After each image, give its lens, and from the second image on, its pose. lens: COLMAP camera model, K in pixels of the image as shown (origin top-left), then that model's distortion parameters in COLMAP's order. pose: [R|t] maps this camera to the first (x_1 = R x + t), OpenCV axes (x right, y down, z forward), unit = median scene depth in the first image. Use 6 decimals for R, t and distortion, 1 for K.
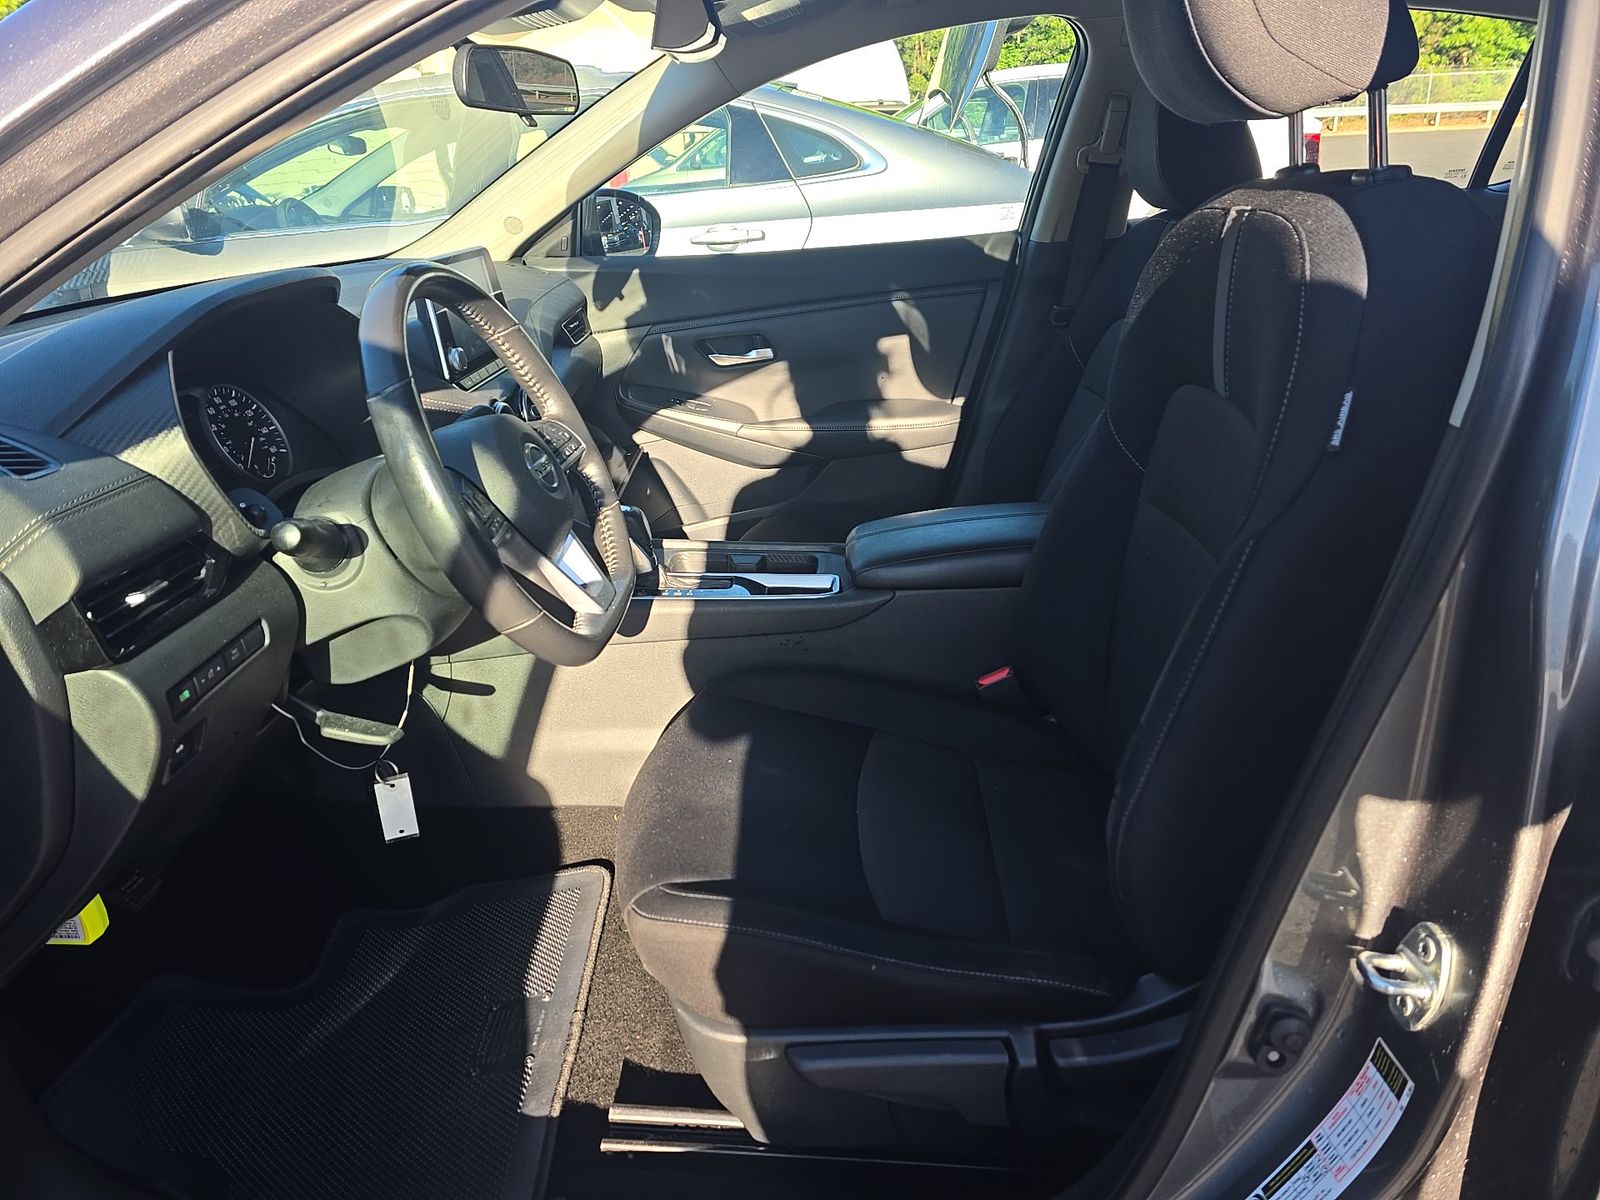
lens RADIAL K [[1039.3, 0, 807.5], [0, 1039.3, 610.9], [0, 0, 1]] dist [0.009225, -0.004891]
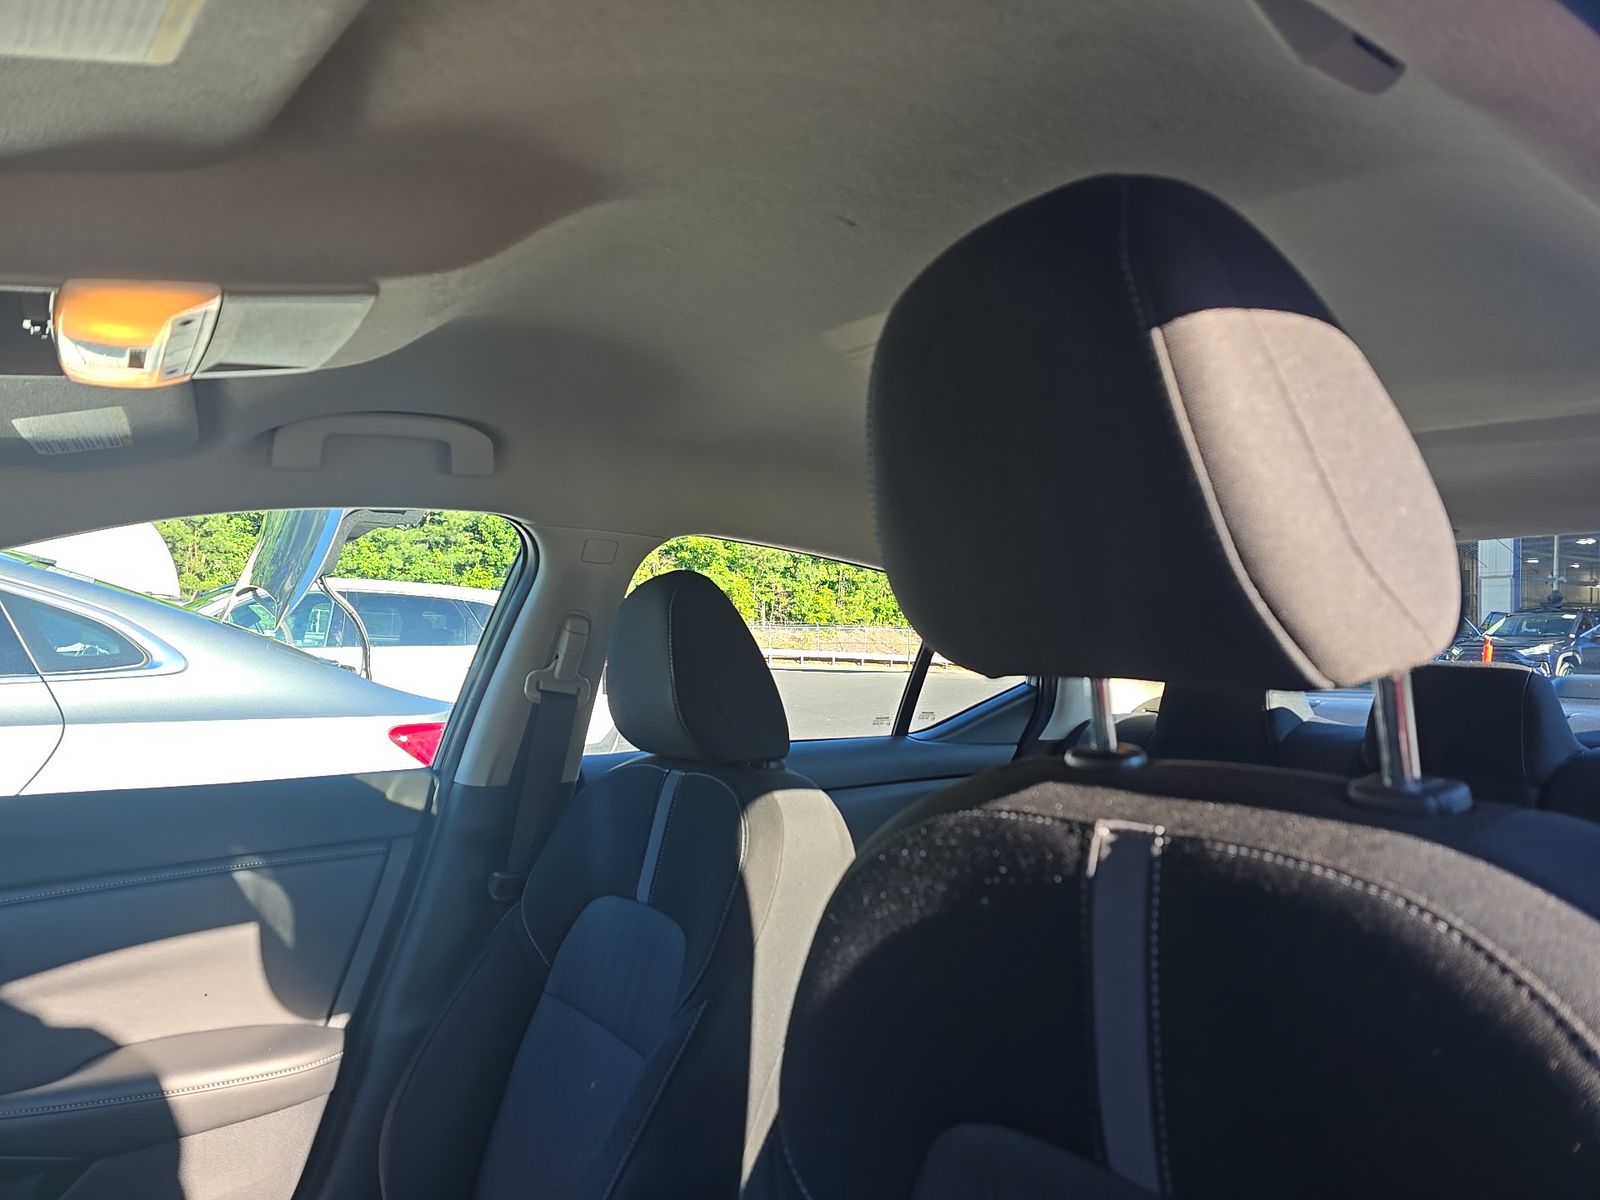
lens RADIAL K [[1039.3, 0, 808.9], [0, 1039.3, 597.6], [0, 0, 1]] dist [0.009225, -0.004891]
pose [[0.802065, 0.108724, 0.587258, -0.027937], [0.175132, 0.897249, -0.405306, -0.125084], [-0.570983, 0.427929, 0.700611, 0.273805]]
